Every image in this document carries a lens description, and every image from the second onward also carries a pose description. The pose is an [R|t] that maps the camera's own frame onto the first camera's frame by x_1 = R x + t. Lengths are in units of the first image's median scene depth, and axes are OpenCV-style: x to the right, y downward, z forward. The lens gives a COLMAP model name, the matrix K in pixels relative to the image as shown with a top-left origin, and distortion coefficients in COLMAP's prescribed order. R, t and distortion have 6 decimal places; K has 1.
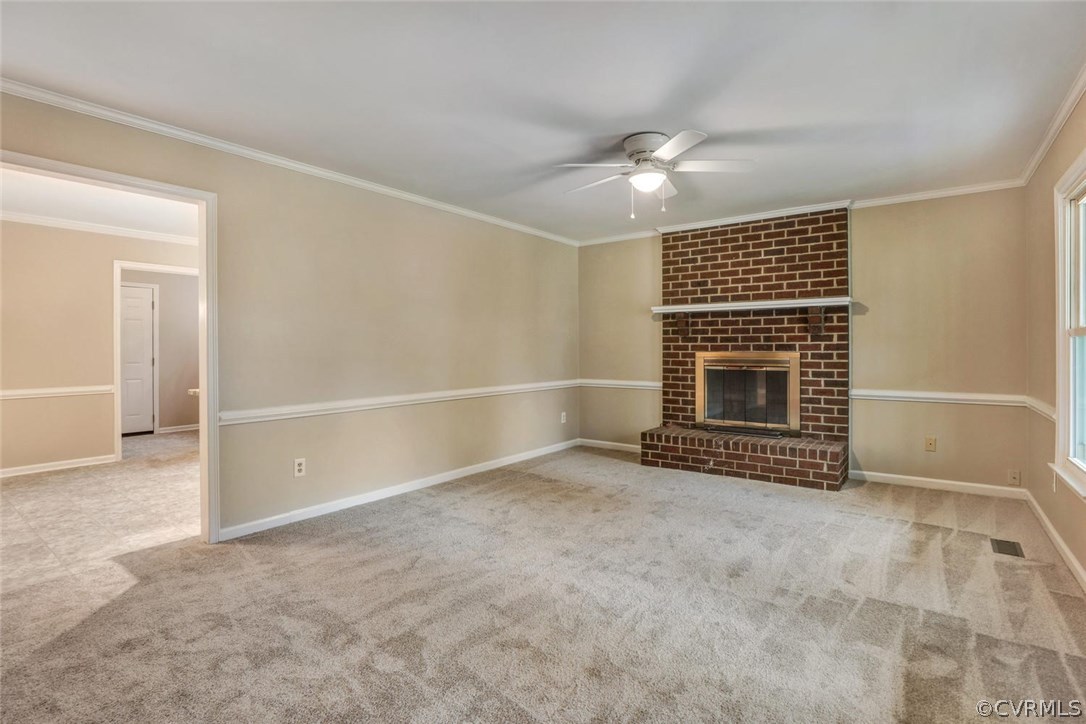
lens RADIAL K [[520.6, 0, 540.8], [0, 520.6, 358.2], [0, 0, 1]] dist [-0.025384, 0.001579]
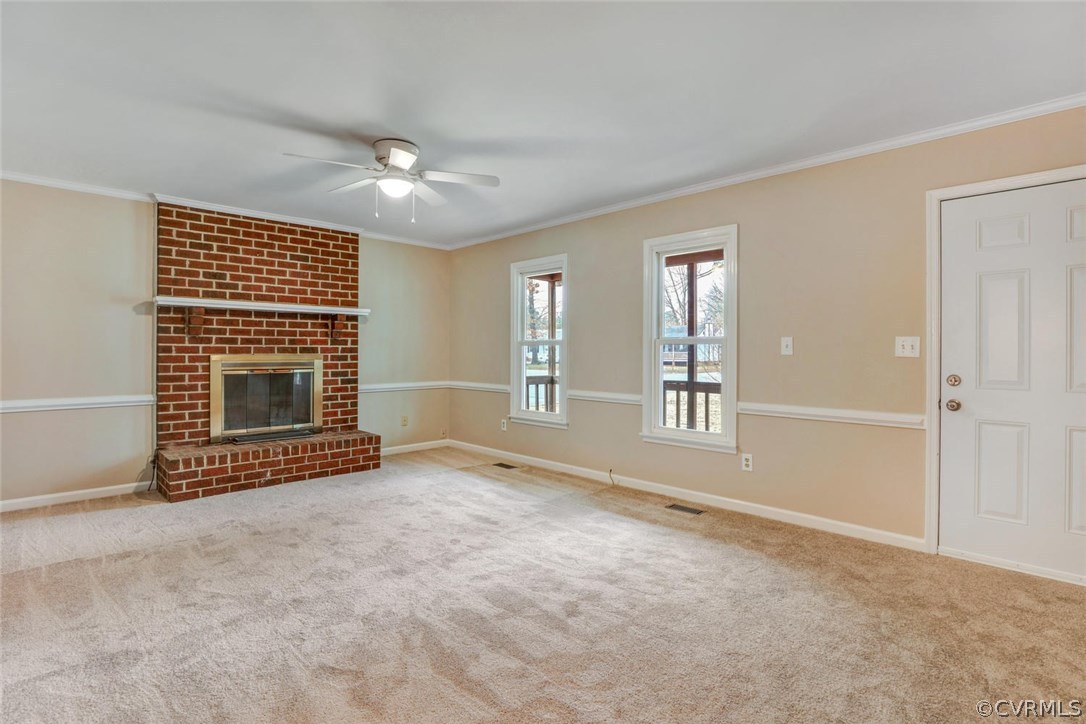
lens RADIAL K [[511.1, 0, 545.4], [0, 511.1, 360.9], [0, 0, 1]] dist [-0.002179, 0.001547]
pose [[0.159293, -0.016339, 0.987096, -0.502024], [0.015396, 0.999783, 0.014064, -0.006440], [-0.987111, 0.012957, 0.159510, 0.369044]]
